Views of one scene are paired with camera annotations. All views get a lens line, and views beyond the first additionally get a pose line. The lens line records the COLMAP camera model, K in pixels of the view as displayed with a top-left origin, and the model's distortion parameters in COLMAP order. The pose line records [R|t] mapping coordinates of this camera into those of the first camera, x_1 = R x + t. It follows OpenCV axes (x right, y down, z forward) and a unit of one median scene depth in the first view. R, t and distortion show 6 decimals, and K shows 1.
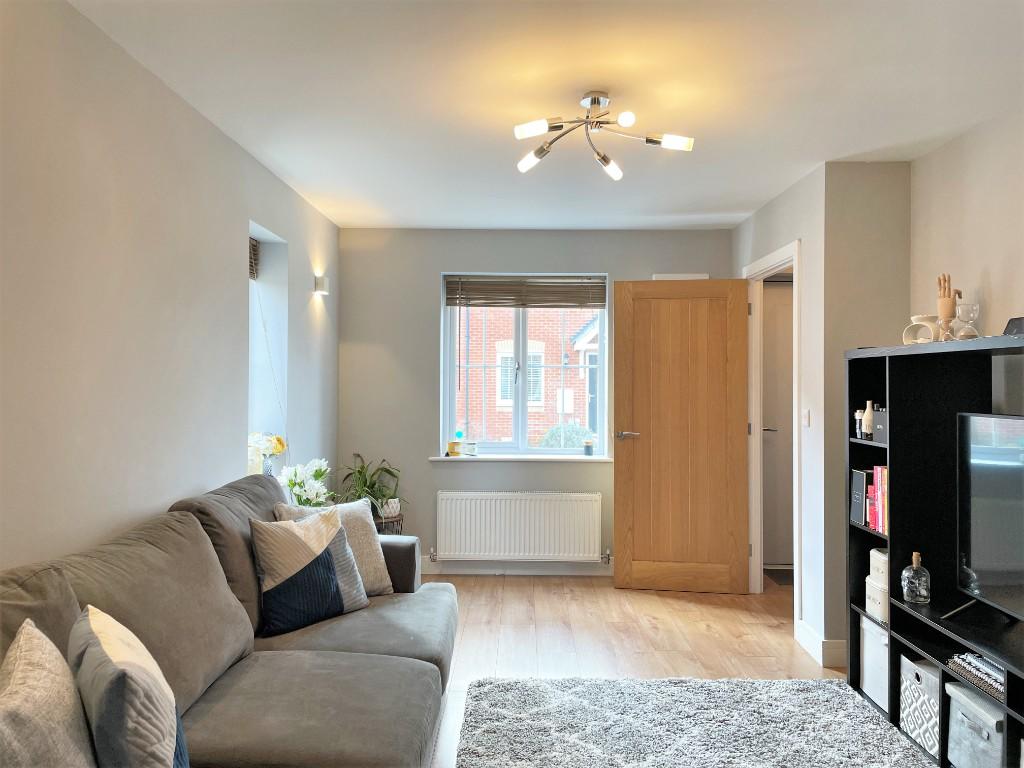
lens RADIAL K [[777.3, 0, 510.8], [0, 777.3, 384.3], [0, 0, 1]] dist [0.061149, -0.058957]
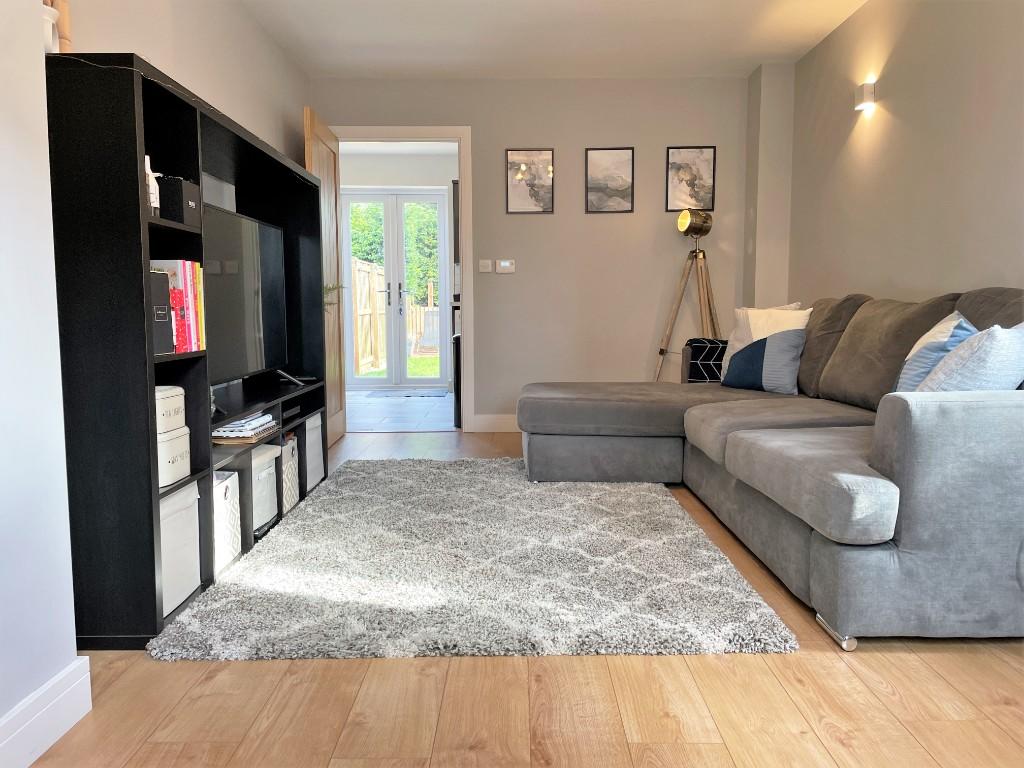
lens RADIAL K [[777.3, 0, 511.1], [0, 777.3, 382.7], [0, 0, 1]] dist [0.061149, -0.058957]
pose [[-0.999492, 0.003902, -0.031640, 0.159395], [0.001051, 0.995973, 0.089643, 0.123343], [0.031862, 0.089564, -0.995471, 1.419958]]
